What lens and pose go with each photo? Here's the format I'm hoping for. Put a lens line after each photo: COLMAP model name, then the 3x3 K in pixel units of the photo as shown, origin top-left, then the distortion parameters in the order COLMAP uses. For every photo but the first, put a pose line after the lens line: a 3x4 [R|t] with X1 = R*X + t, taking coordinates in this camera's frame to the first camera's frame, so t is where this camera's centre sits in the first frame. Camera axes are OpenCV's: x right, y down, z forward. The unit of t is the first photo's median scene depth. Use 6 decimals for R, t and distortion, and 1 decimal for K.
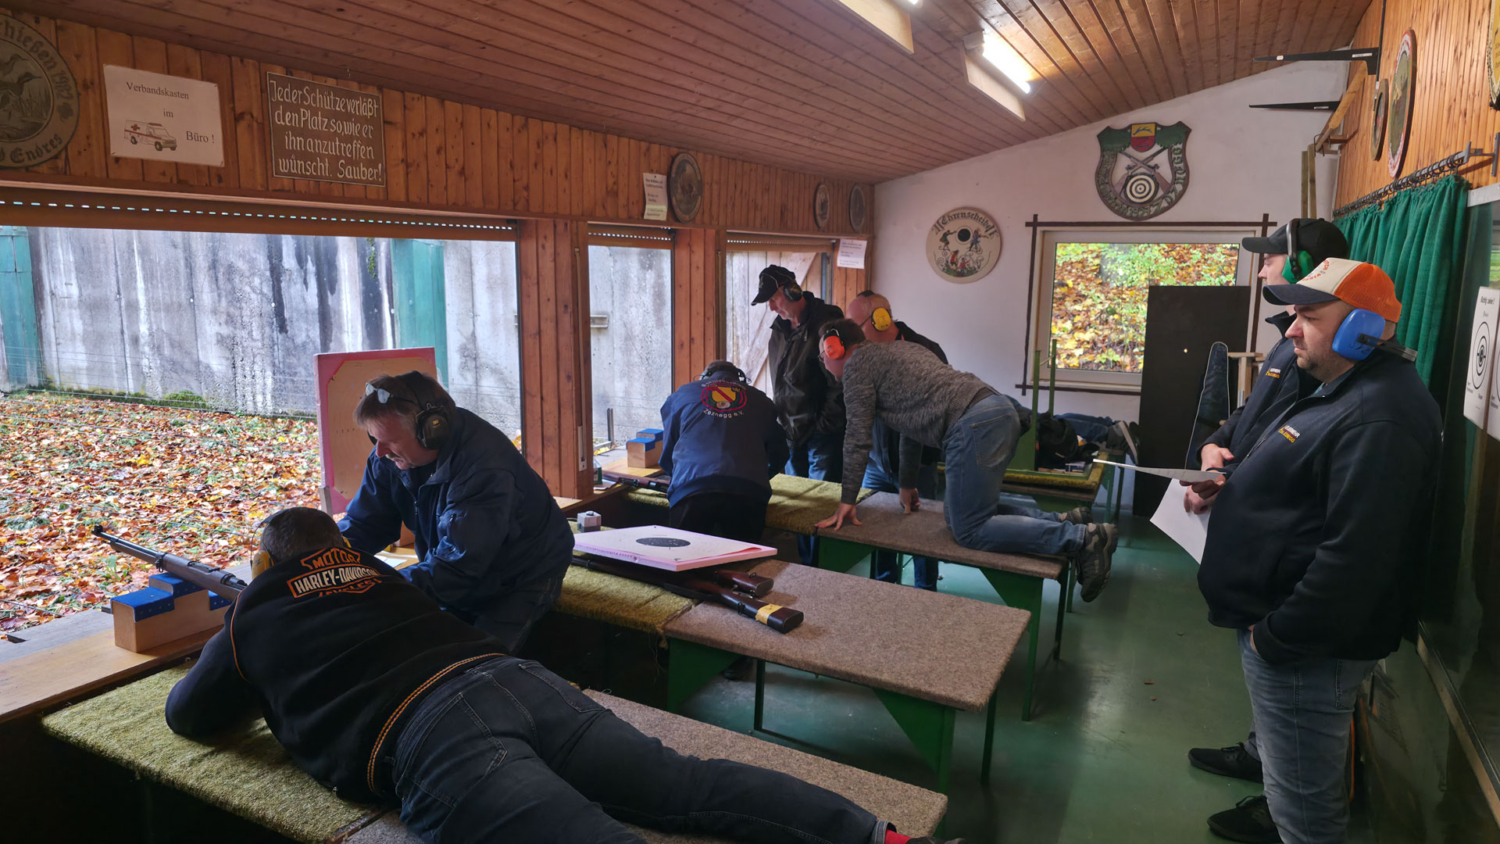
lens RADIAL K [[1001.0, 0, 750.4], [0, 1001.0, 424.1], [0, 0, 1]] dist [0.002686, 0.002355]
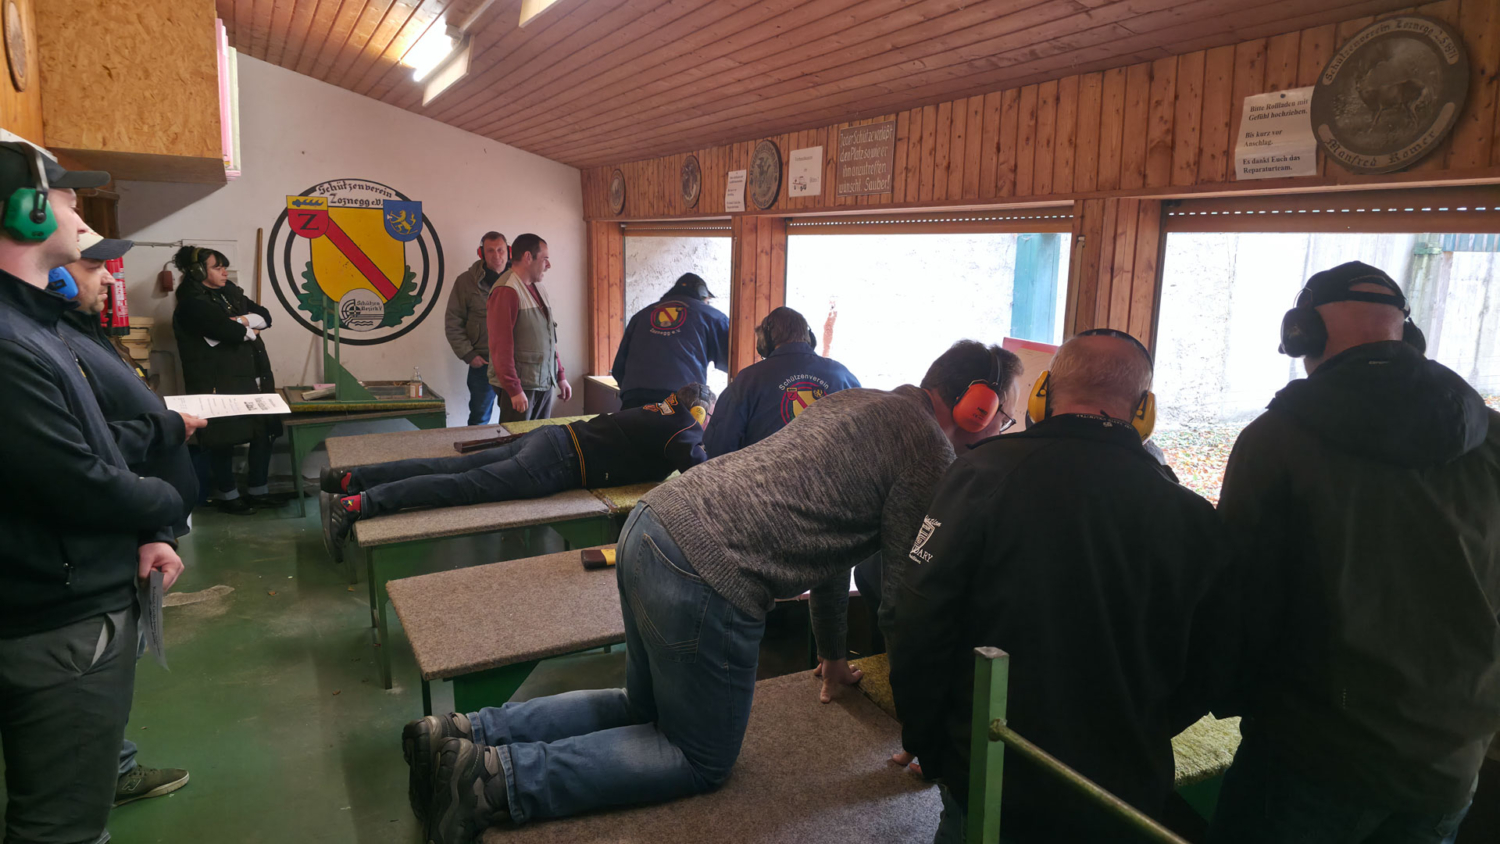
lens RADIAL K [[1001.0, 0, 750.2], [0, 1001.0, 420.4], [0, 0, 1]] dist [0.002686, 0.002355]
pose [[-0.607824, 0.110407, -0.786359, 0.774258], [-0.151849, 0.955851, 0.251577, -0.259862], [0.779418, 0.272323, -0.564224, 1.689053]]
